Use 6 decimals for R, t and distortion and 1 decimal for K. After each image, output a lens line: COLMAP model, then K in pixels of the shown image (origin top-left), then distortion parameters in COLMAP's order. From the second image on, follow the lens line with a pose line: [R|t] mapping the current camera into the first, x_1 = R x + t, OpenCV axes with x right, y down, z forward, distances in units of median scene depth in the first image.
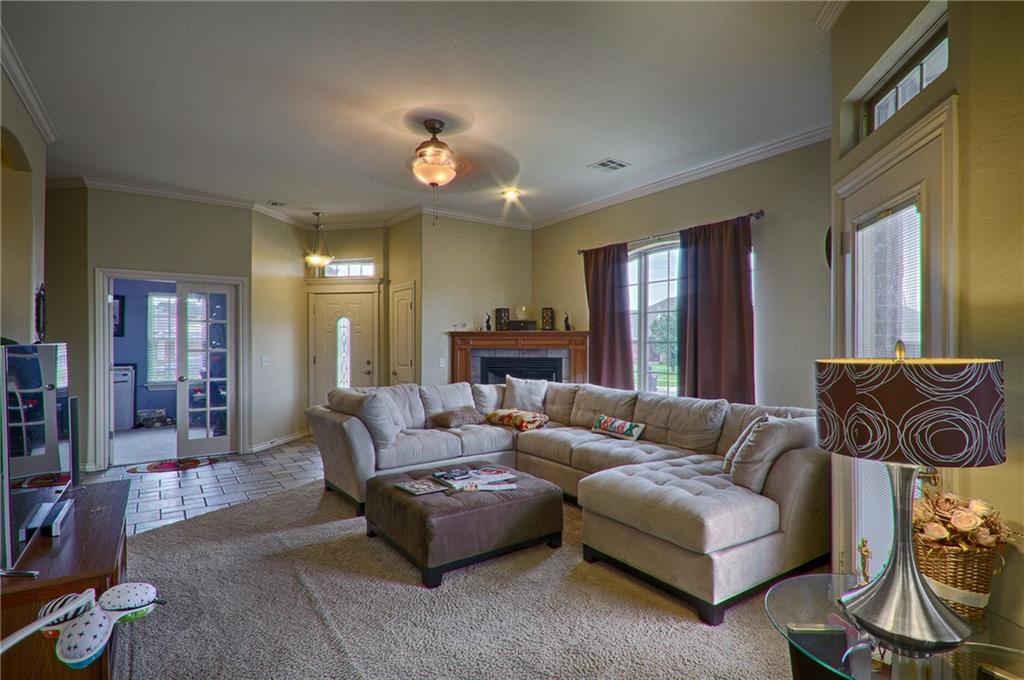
lens RADIAL K [[515.7, 0, 514.0], [0, 515.7, 345.6], [0, 0, 1]] dist [0.000879, -0.000028]
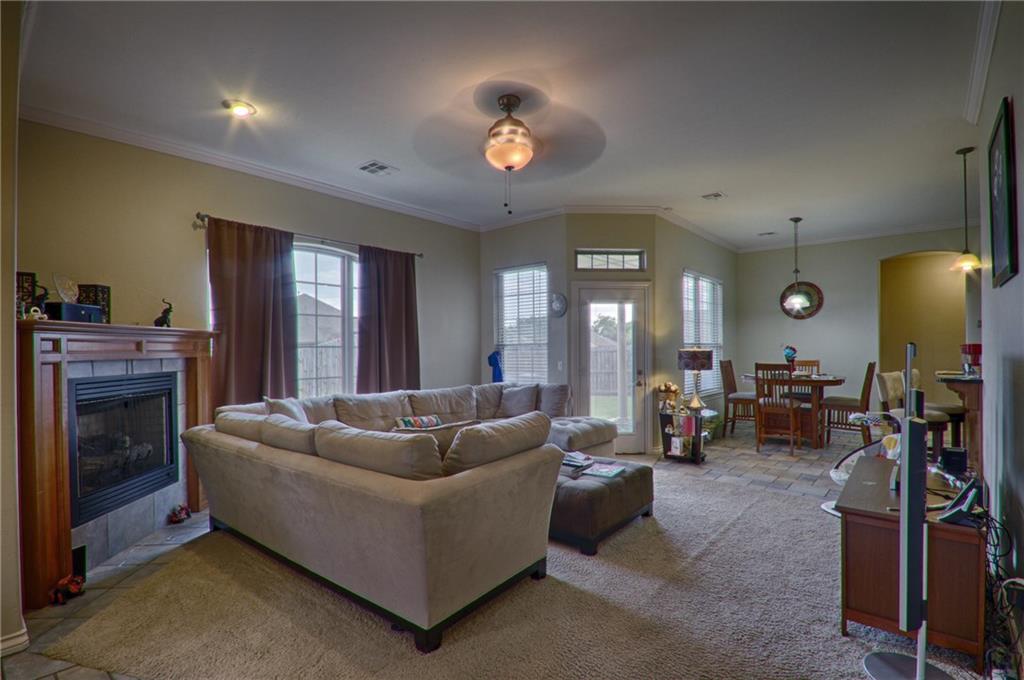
lens RADIAL K [[482.7, 0, 510.5], [0, 482.7, 346.7], [0, 0, 1]] dist [-0.004670, -0.000904]
pose [[-0.279470, -0.000164, 0.960154, -0.683032], [0.012921, 0.999909, 0.003932, -0.006082], [-0.960067, 0.013505, -0.279442, 0.894706]]
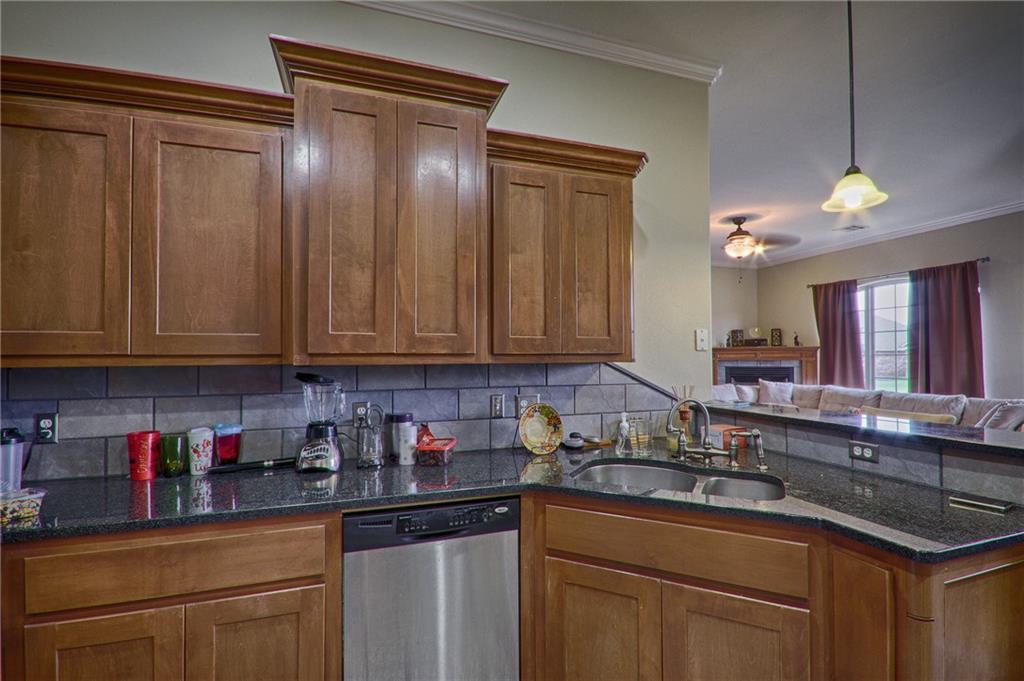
lens RADIAL K [[482.7, 0, 510.5], [0, 482.7, 347.2], [0, 0, 1]] dist [-0.004670, -0.000904]
pose [[0.960491, -0.012683, -0.278022, -0.299223], [0.006028, 0.999675, -0.024779, -0.000837], [0.278246, 0.022125, 0.960255, -0.439737]]
